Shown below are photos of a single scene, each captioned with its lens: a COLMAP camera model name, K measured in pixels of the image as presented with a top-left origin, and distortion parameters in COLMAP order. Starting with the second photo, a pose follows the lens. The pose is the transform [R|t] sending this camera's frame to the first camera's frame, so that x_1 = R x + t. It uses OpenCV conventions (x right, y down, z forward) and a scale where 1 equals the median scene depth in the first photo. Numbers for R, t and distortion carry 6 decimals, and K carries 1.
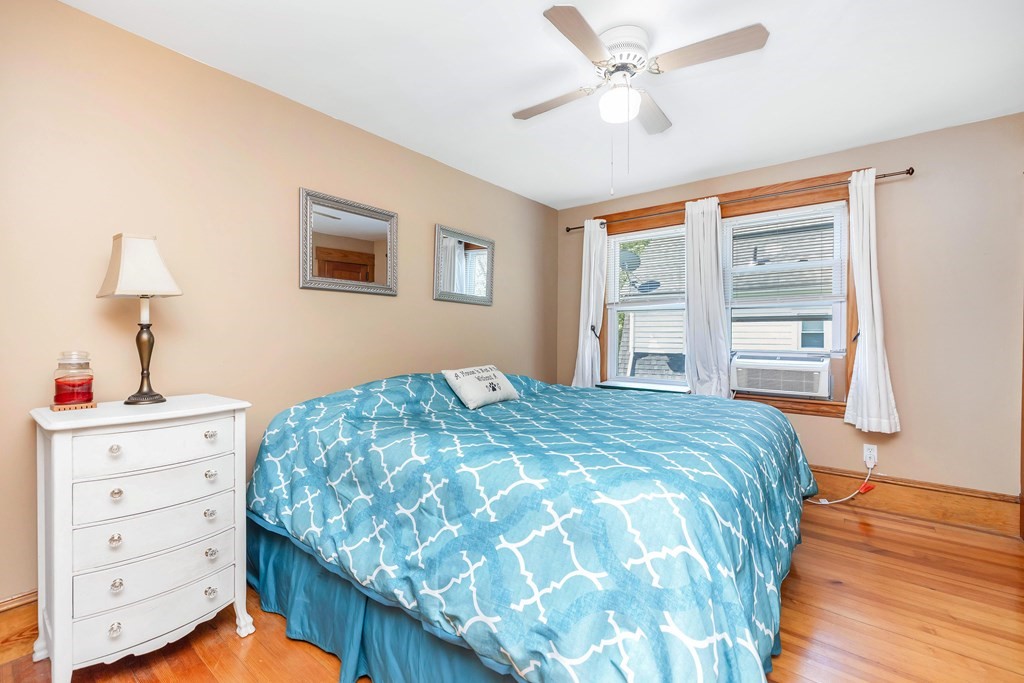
lens RADIAL K [[439.1, 0, 515.5], [0, 439.1, 335.6], [0, 0, 1]] dist [0.002661, -0.001179]
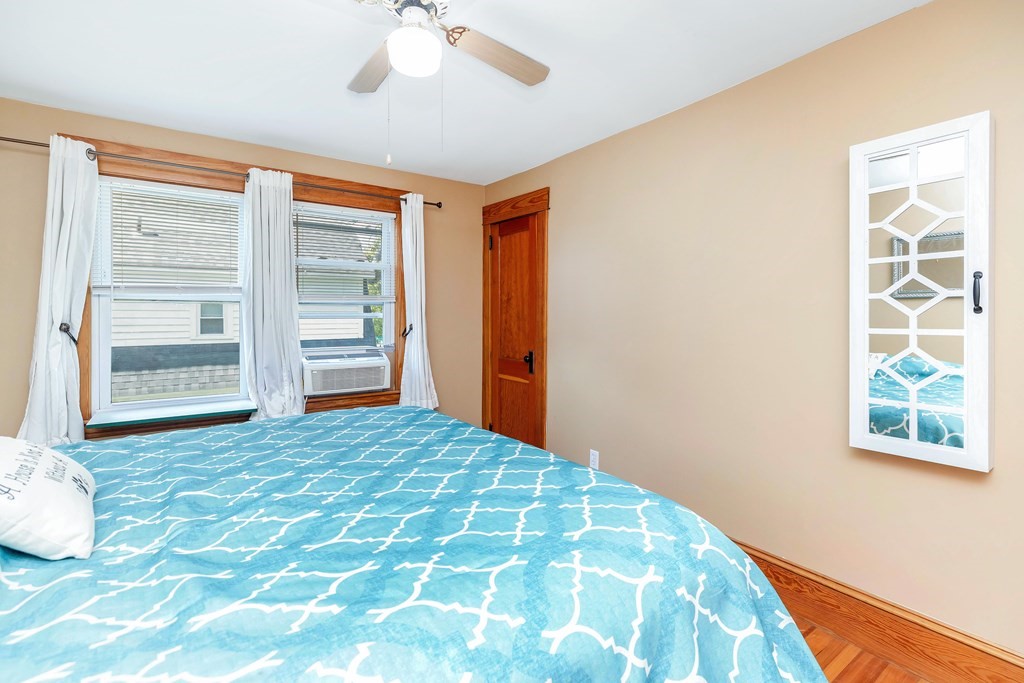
lens RADIAL K [[439.1, 0, 529.3], [0, 439.1, 327.6], [0, 0, 1]] dist [0.002661, -0.001179]
pose [[0.311651, -0.020082, 0.949984, -0.226513], [0.003673, 0.999795, 0.019930, -0.033190], [-0.950189, -0.002722, 0.311661, 0.304610]]
